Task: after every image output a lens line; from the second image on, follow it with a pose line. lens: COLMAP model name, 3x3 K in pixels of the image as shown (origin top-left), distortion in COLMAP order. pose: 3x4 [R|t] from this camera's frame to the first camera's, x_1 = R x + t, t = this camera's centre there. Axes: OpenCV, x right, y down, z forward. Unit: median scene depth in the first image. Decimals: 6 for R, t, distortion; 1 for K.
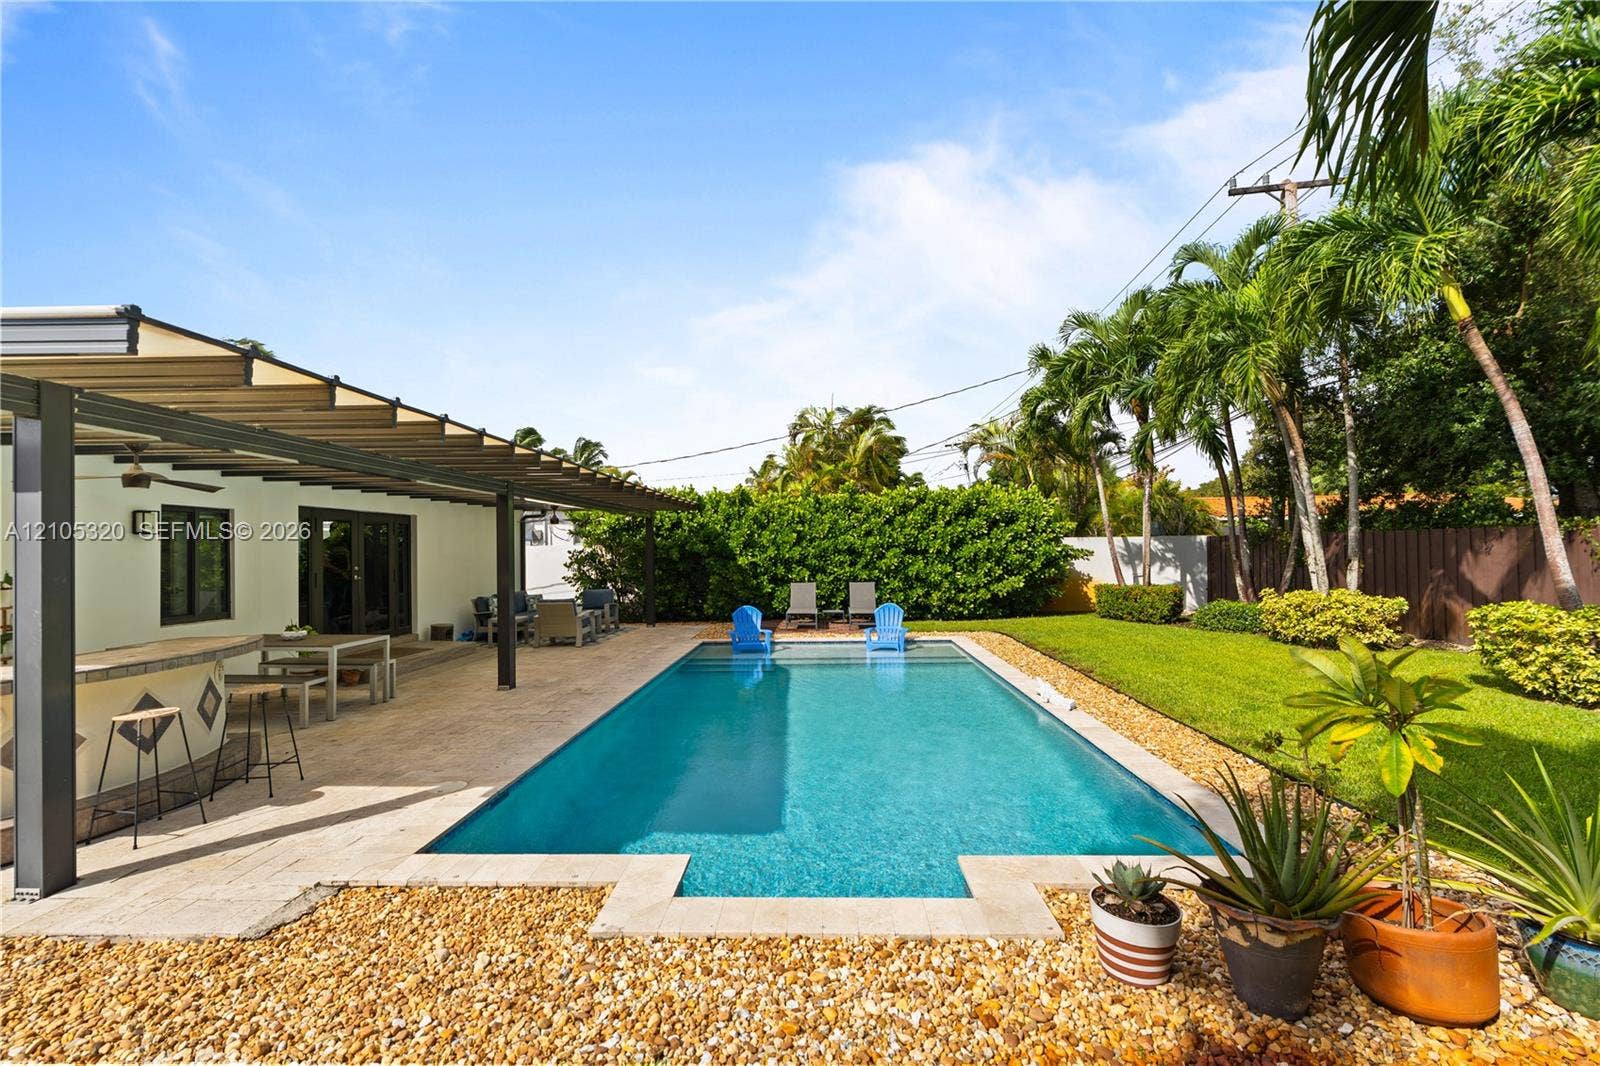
lens RADIAL K [[714.8, 0, 806.2], [0, 714.8, 537.9], [0, 0, 1]] dist [-0.001950, 0.000336]
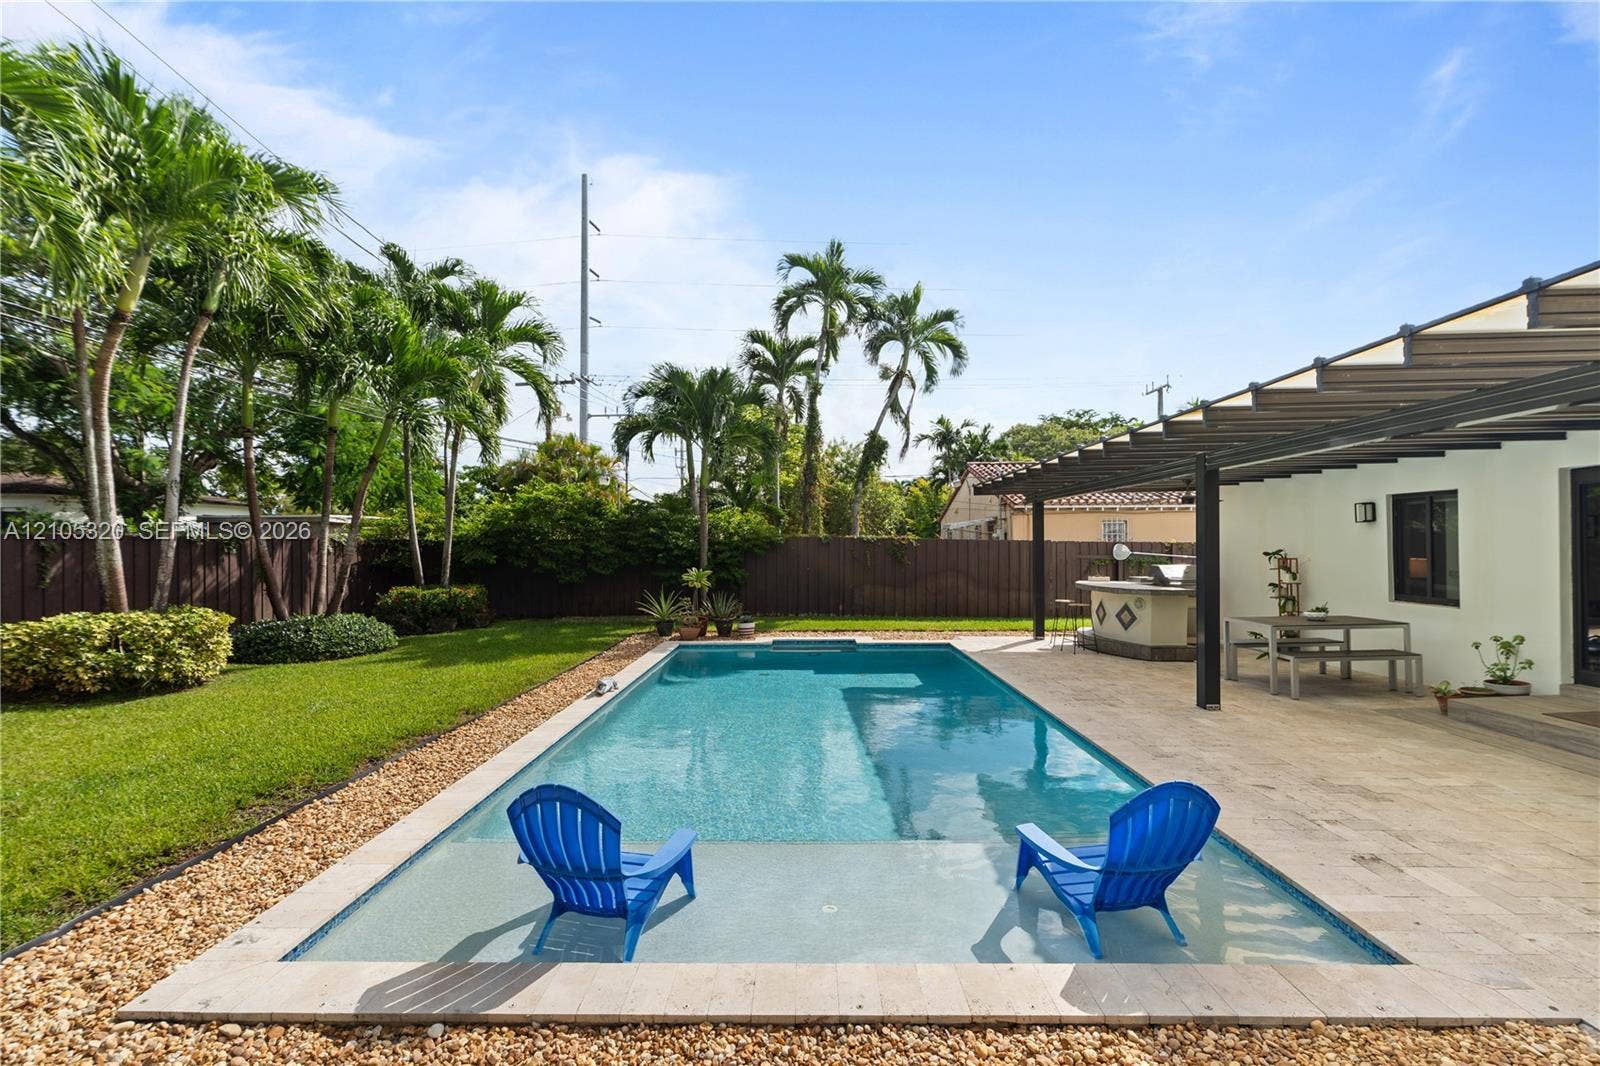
lens RADIAL K [[714.8, 0, 806.2], [0, 714.8, 537.9], [0, 0, 1]] dist [-0.001950, 0.000336]
pose [[-0.998933, 0.002615, -0.046111, 0.068574], [0.003324, 0.999877, -0.015308, 0.034421], [0.046065, -0.015445, -0.998819, 2.009276]]
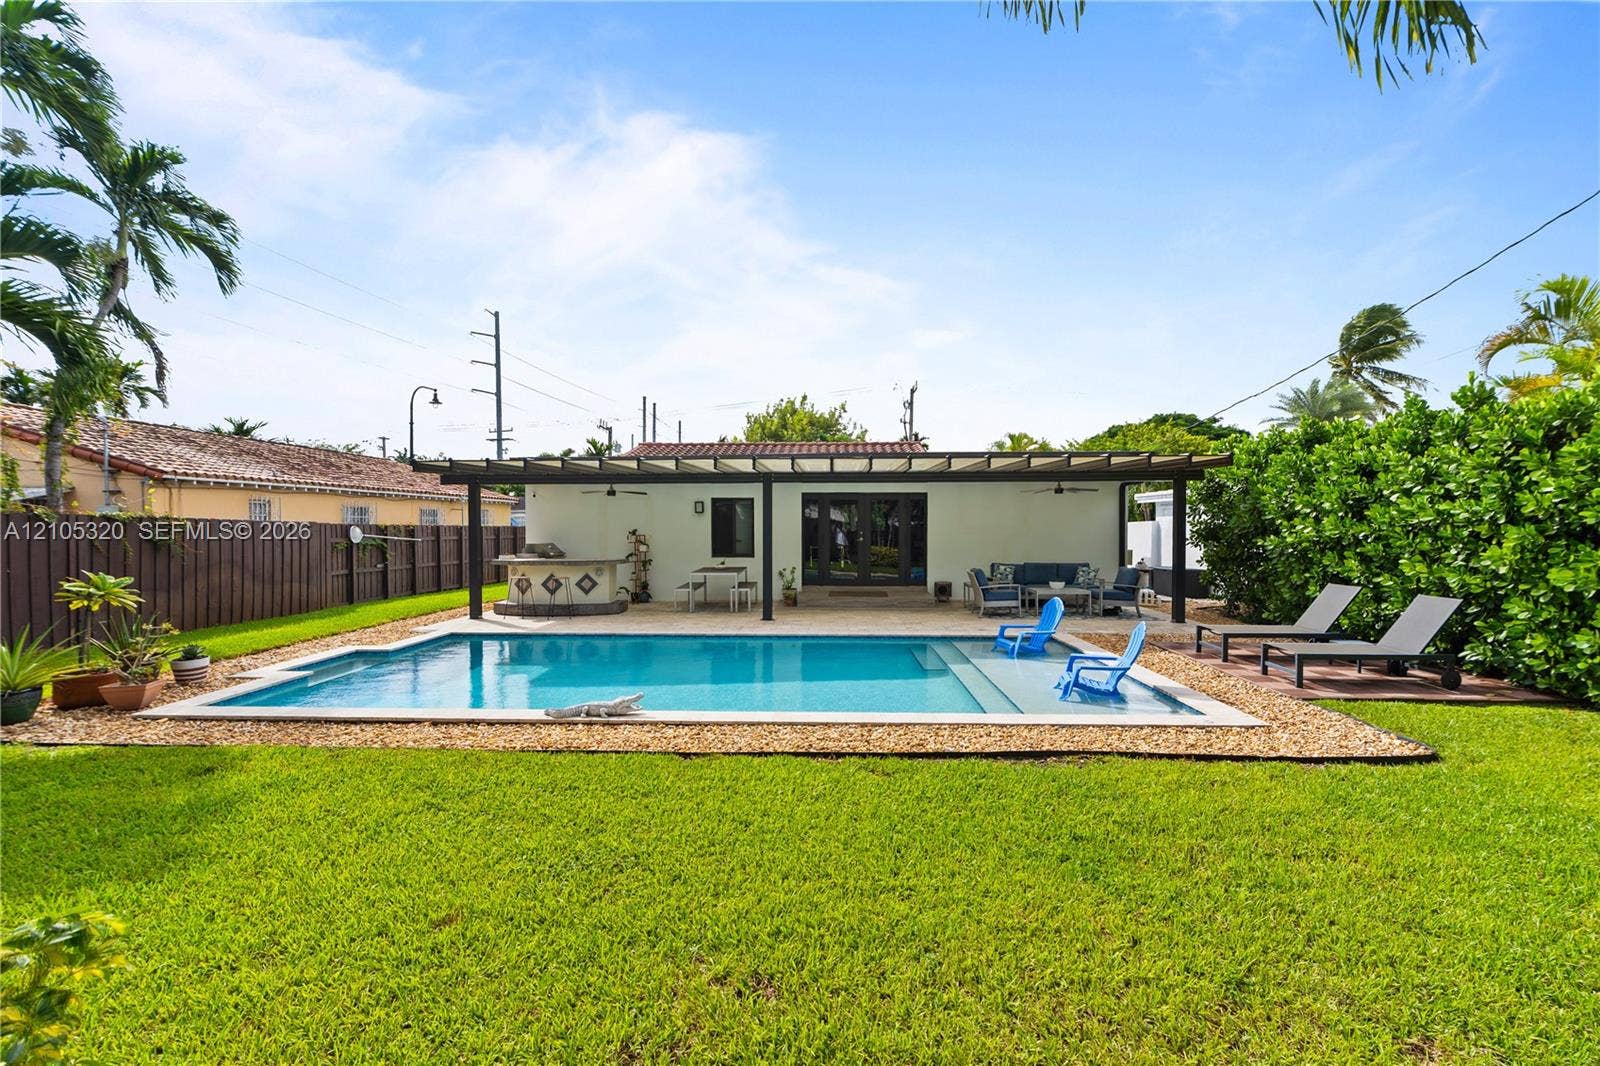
lens RADIAL K [[714.8, 0, 806.2], [0, 714.8, 537.9], [0, 0, 1]] dist [-0.001950, 0.000336]
pose [[0.024870, 0.020049, -0.999490, 1.094242], [0.008158, 0.999762, 0.020257, 0.026034], [0.999657, -0.008657, 0.024700, 1.177137]]
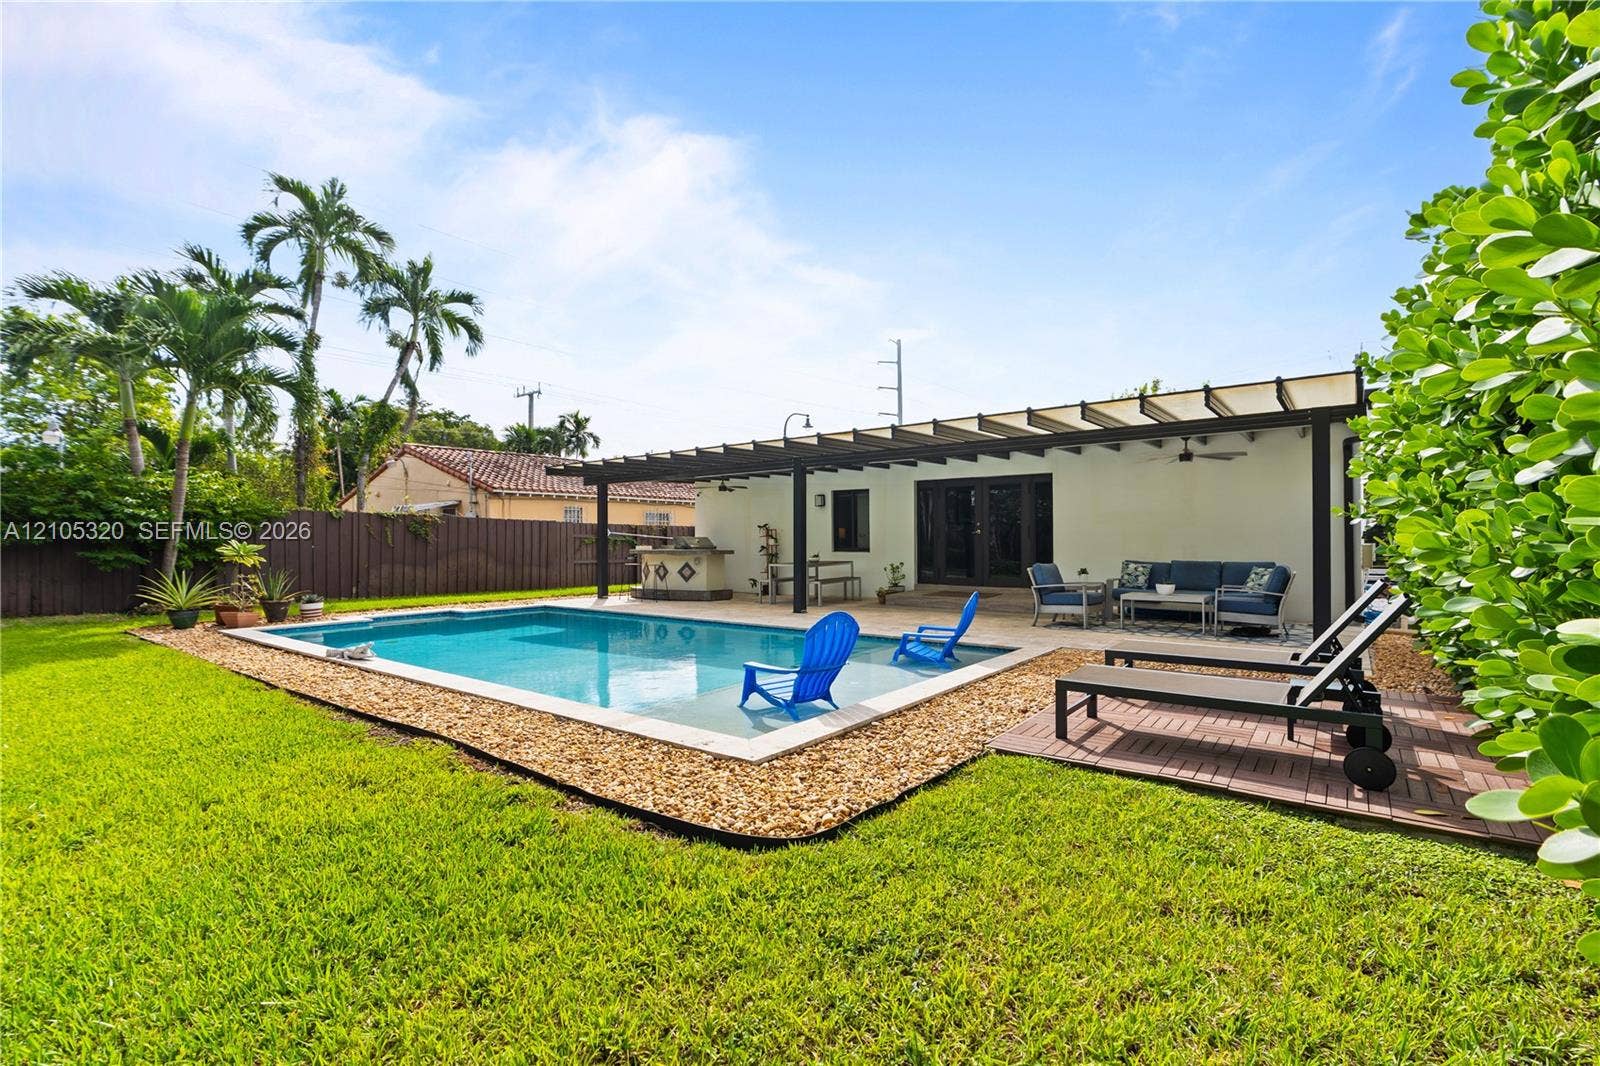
lens RADIAL K [[714.8, 0, 806.2], [0, 714.8, 537.9], [0, 0, 1]] dist [-0.001950, 0.000336]
pose [[-0.561807, 0.001094, -0.827268, 0.741975], [0.010545, 0.999927, -0.005839, 0.090364], [0.827201, -0.012004, -0.561778, 1.974810]]
